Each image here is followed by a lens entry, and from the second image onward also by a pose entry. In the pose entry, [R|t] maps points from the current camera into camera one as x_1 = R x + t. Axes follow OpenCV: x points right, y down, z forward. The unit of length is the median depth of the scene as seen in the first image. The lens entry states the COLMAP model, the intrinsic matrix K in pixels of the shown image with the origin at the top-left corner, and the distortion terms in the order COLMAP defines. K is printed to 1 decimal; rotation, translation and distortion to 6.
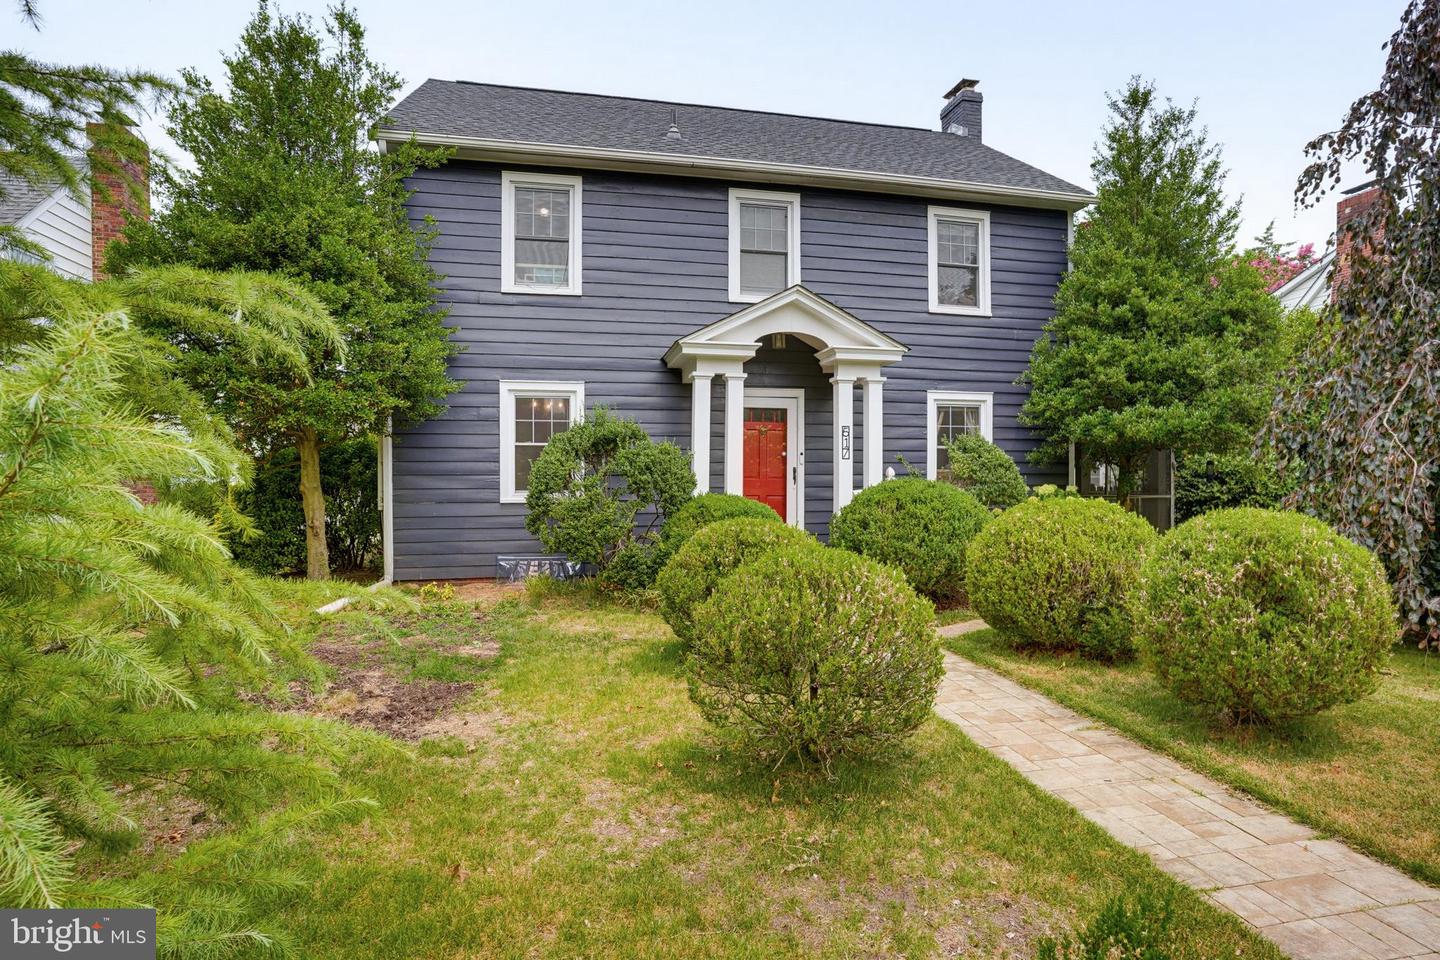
lens RADIAL K [[617.4, 0, 658.0], [0, 617.4, 478.8], [0, 0, 1]] dist [-0.034098, 0.008221]
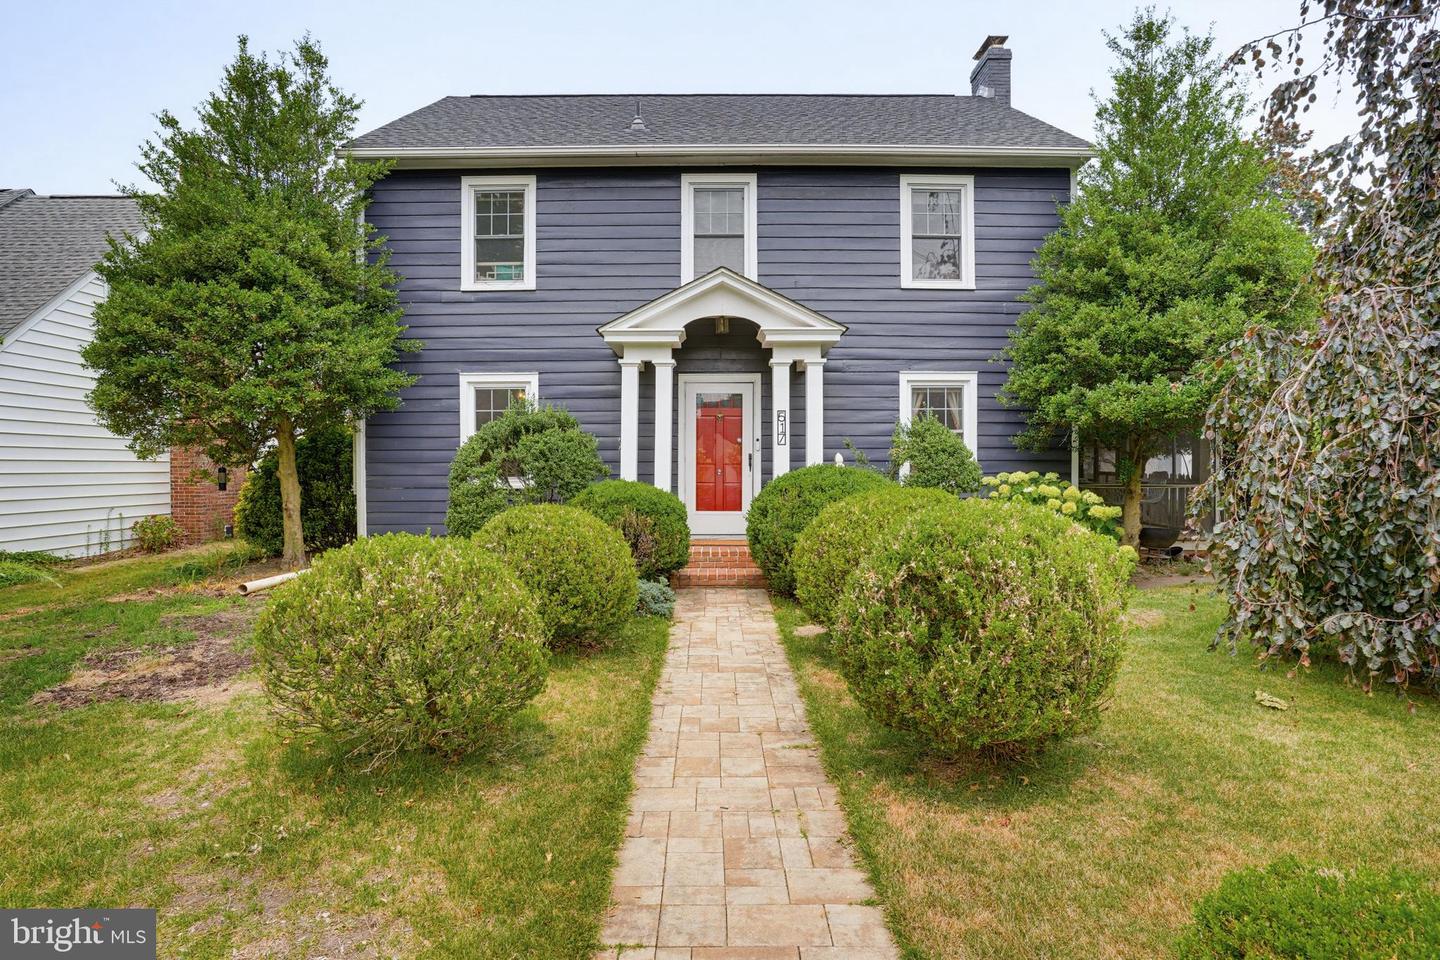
lens RADIAL K [[601.0, 0, 715.6], [0, 601.0, 465.7], [0, 0, 1]] dist [-0.040042, 0.014837]
pose [[0.985945, -0.001121, -0.167065, 0.347783], [0.000907, 0.999999, -0.001353, 0.001270], [0.167066, 0.001183, 0.985945, 0.056604]]
